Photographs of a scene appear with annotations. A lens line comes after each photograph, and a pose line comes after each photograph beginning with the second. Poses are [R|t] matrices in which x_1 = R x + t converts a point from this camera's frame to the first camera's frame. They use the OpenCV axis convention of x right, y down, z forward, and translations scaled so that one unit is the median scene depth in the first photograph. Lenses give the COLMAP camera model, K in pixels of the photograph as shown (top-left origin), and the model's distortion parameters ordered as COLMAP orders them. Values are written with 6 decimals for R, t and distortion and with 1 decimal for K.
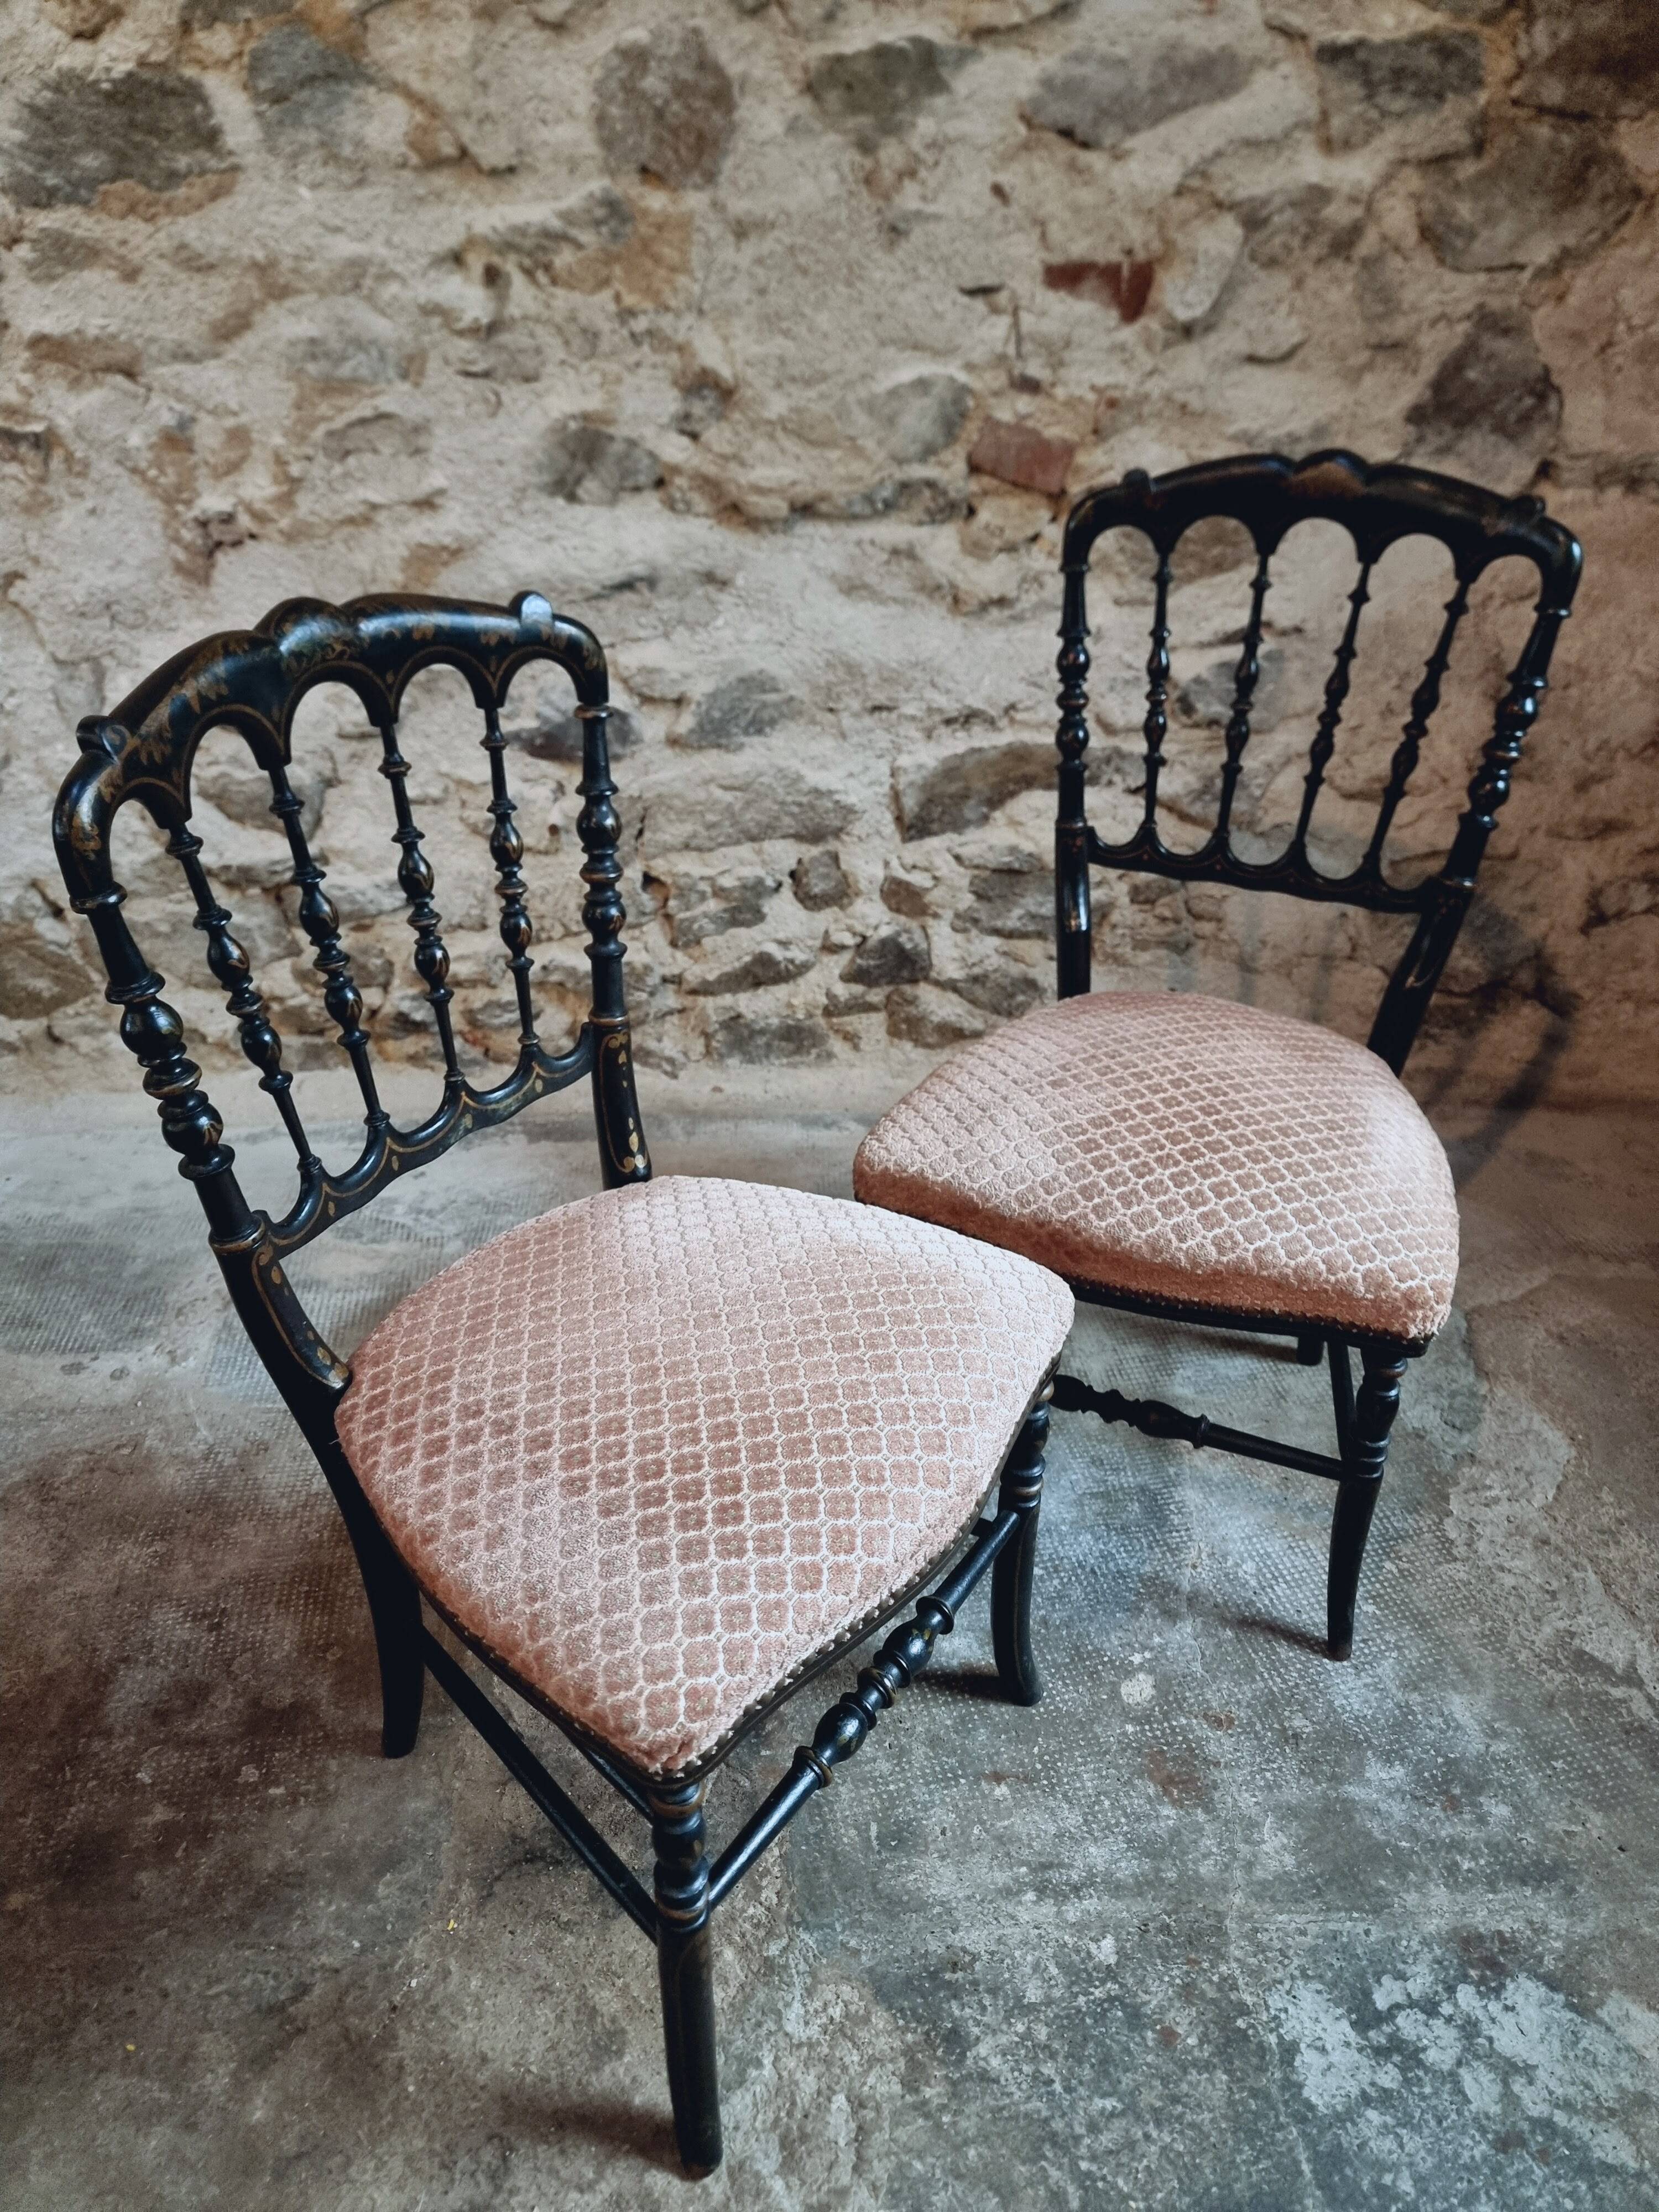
lens RADIAL K [[1545.6, 0, 811.8], [0, 1545.6, 1116.3], [0, 0, 1]] dist [0.064115, -0.064829]
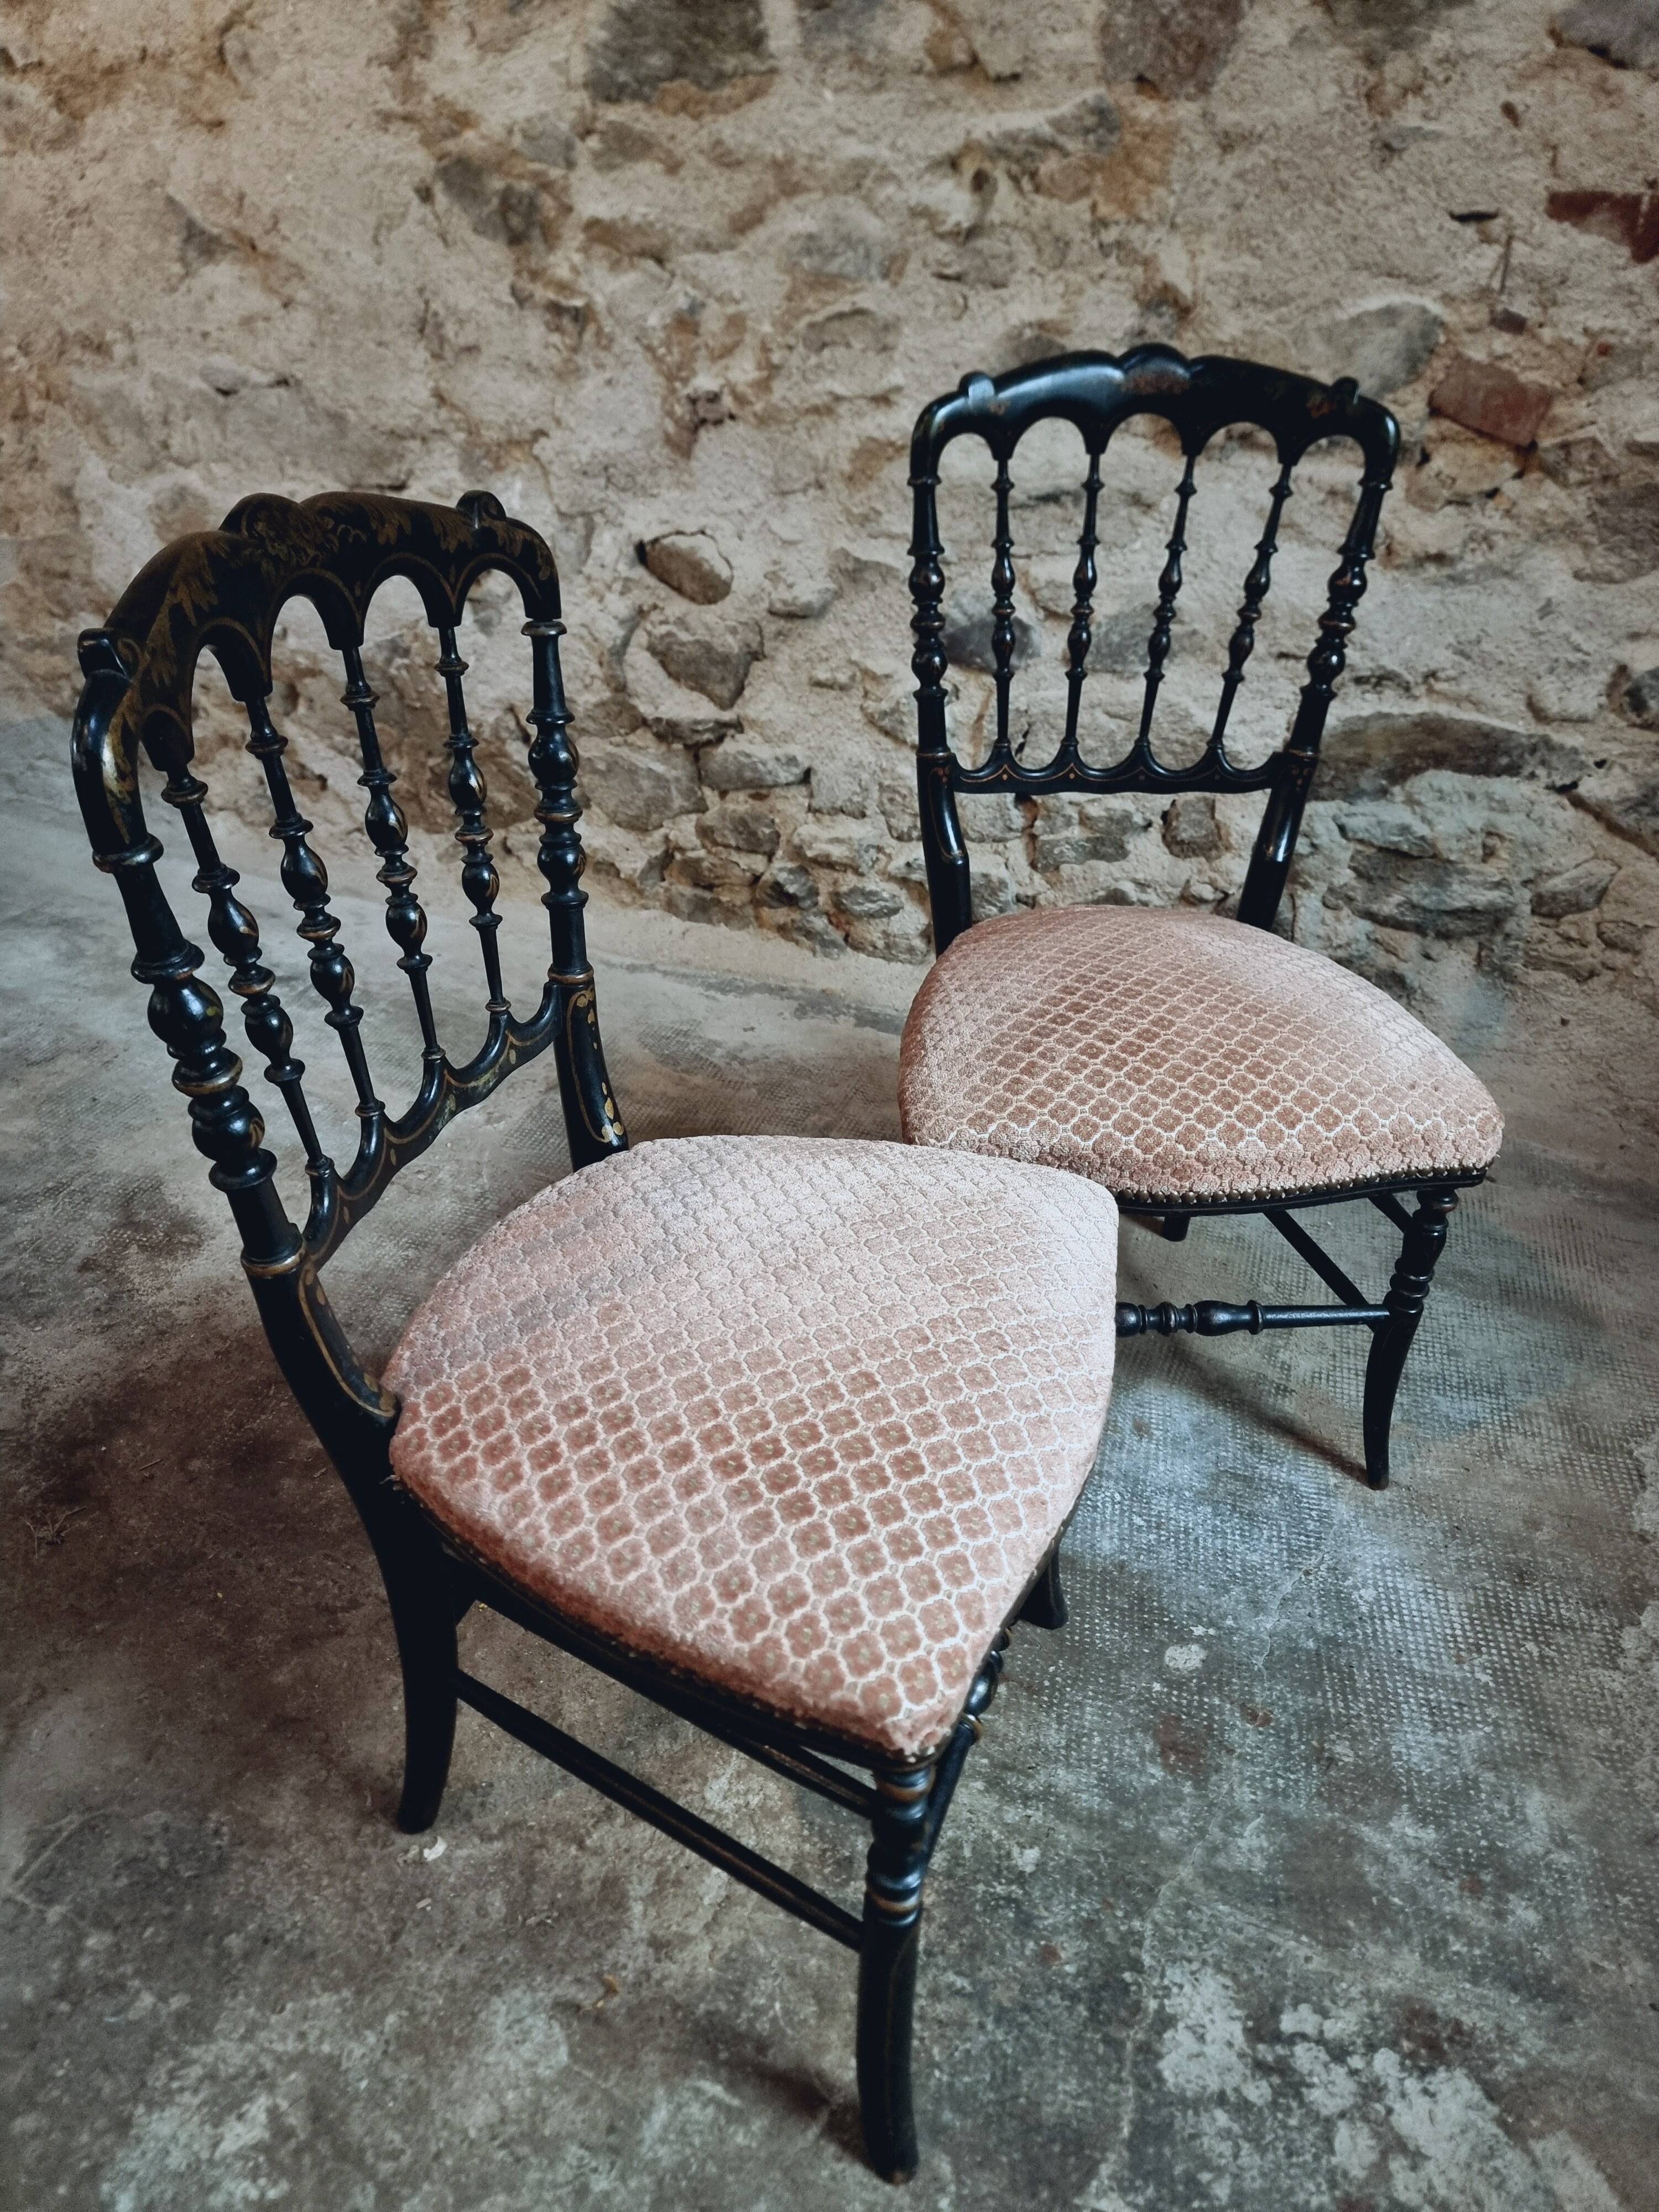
lens RADIAL K [[1545.6, 0, 802.1], [0, 1545.6, 1117.9], [0, 0, 1]] dist [0.064115, -0.064829]
pose [[0.908995, 0.242616, -0.338918, 0.185497], [-0.241538, 0.969298, 0.046061, 0.045775], [0.339687, 0.039992, 0.939688, 0.005355]]
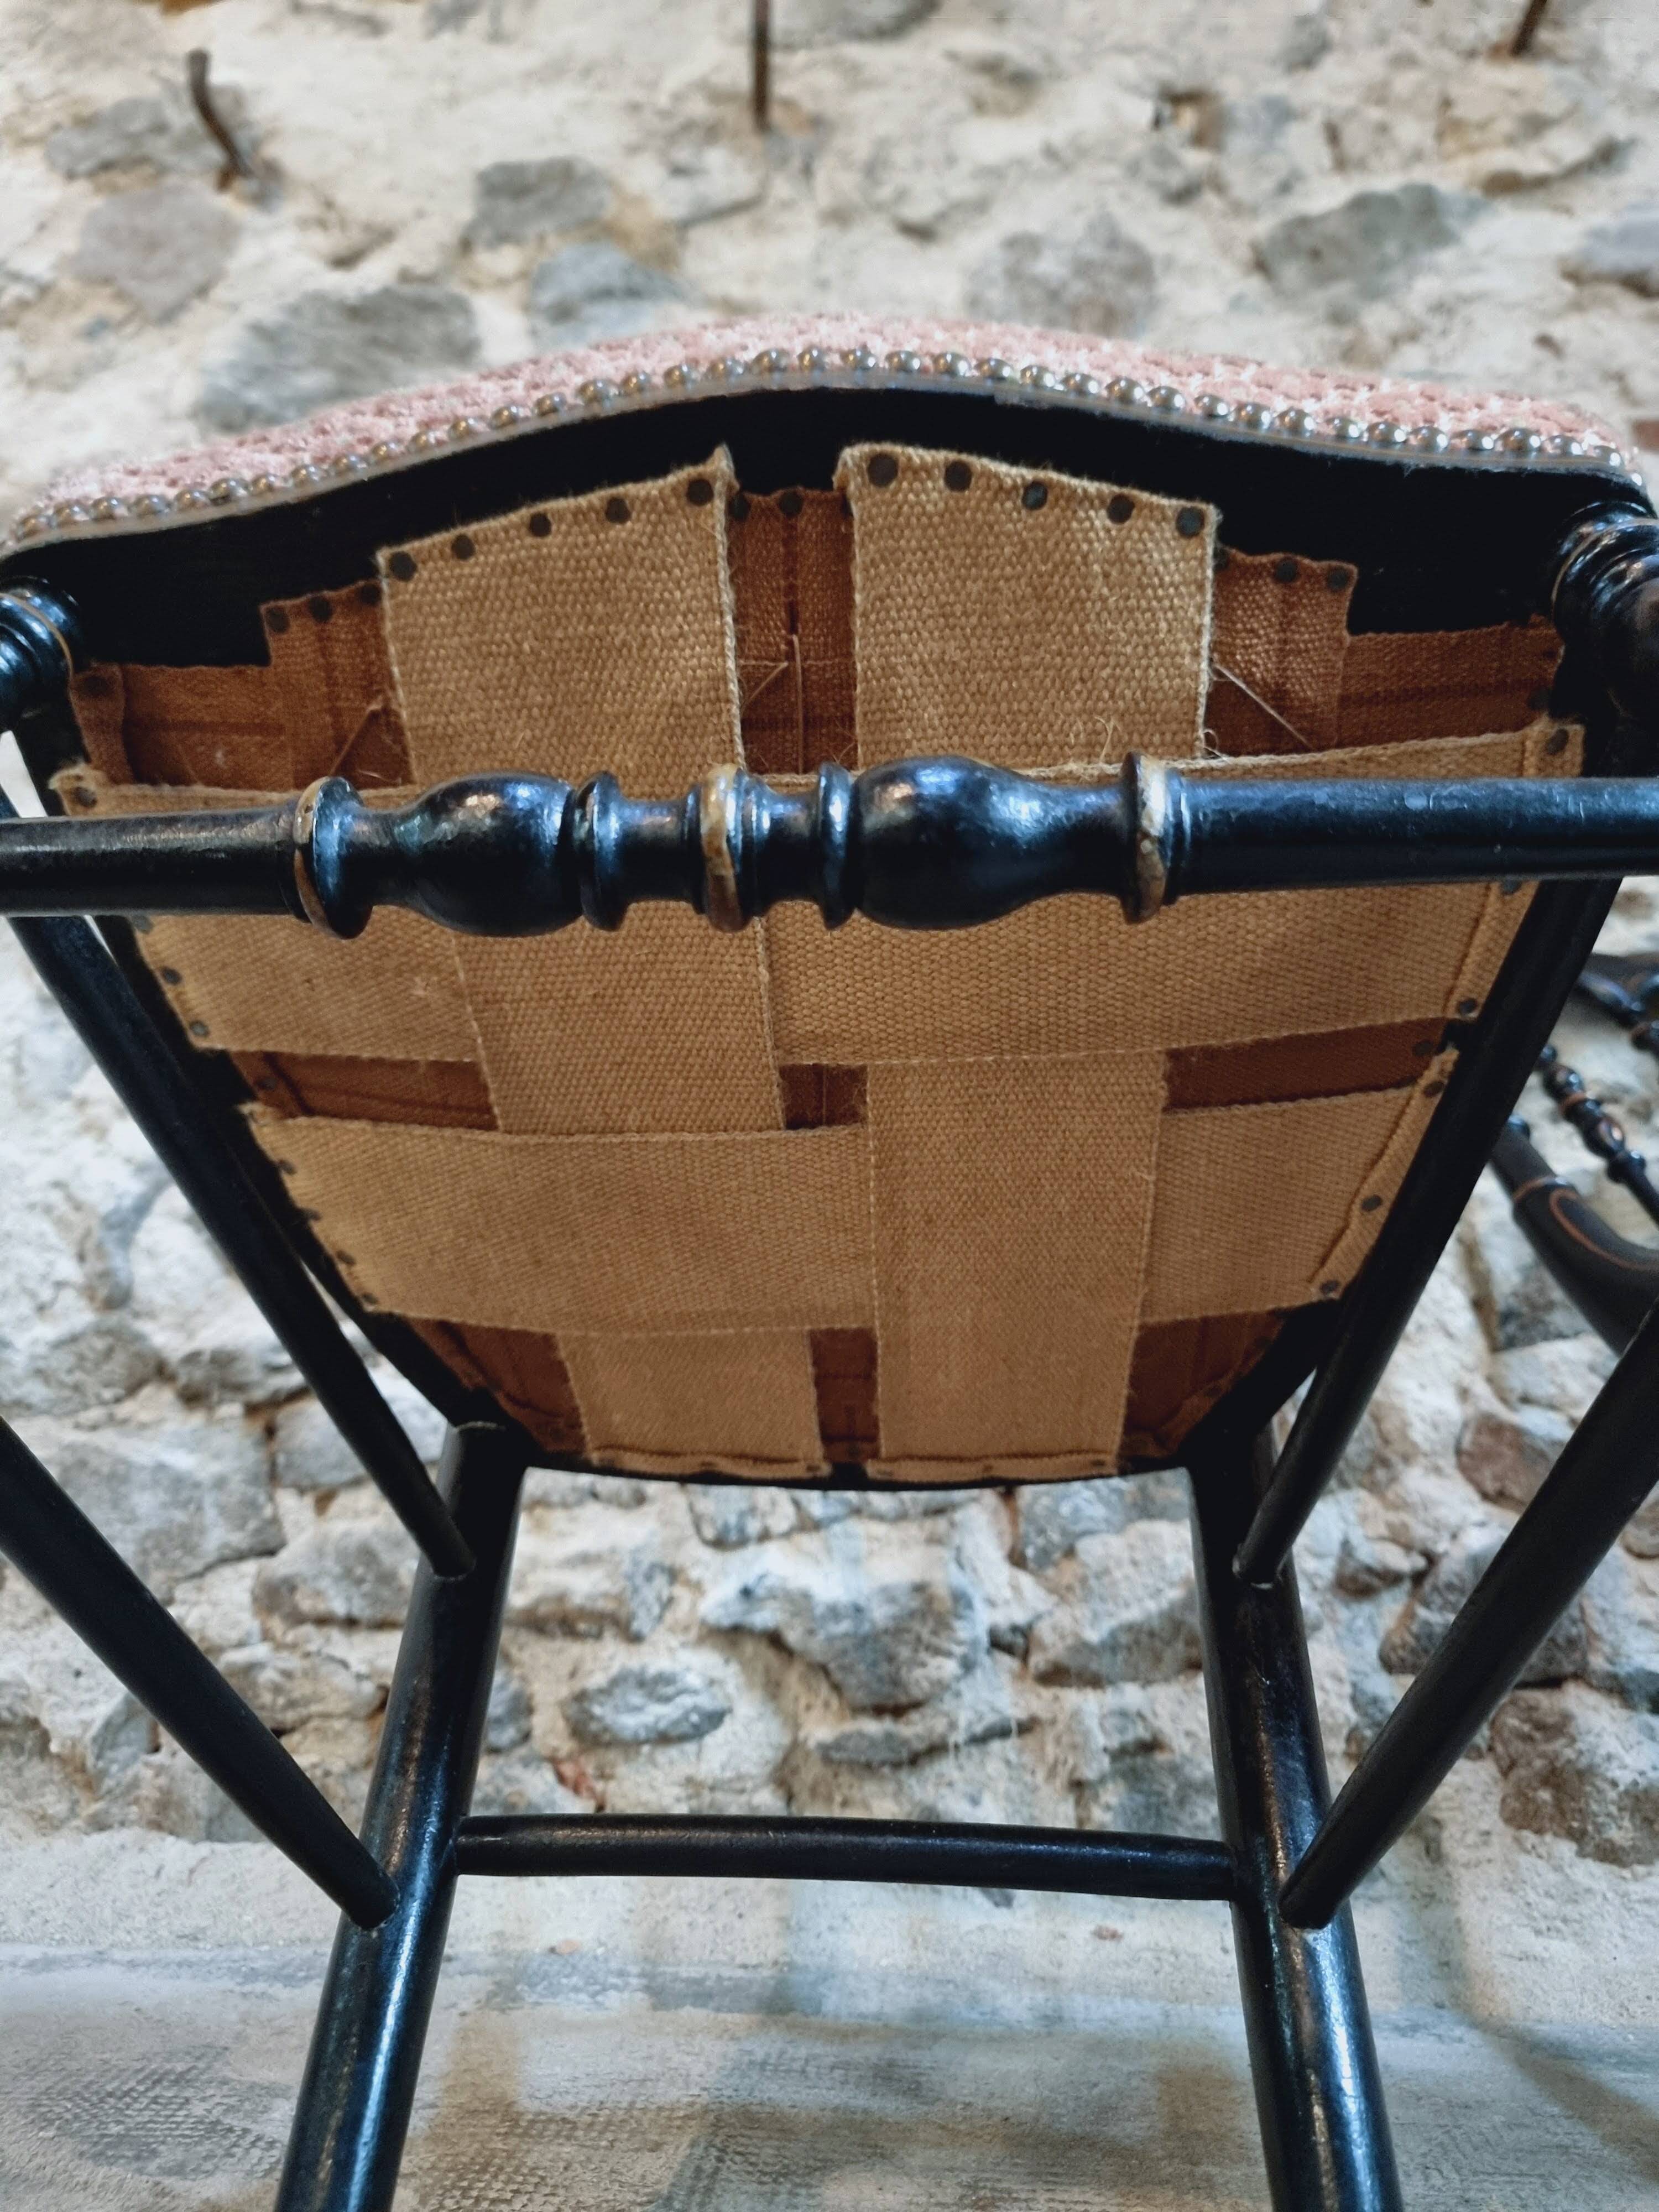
lens RADIAL K [[1575.6, 0, 829.4], [0, 1575.6, 1091.8], [0, 0, 1]] dist [0.051243, -0.055549]
pose [[0.990810, -0.006839, -0.135090, -0.094615], [-0.087267, 0.730744, -0.677051, 0.143754], [0.103347, 0.682618, 0.723431, 0.642823]]
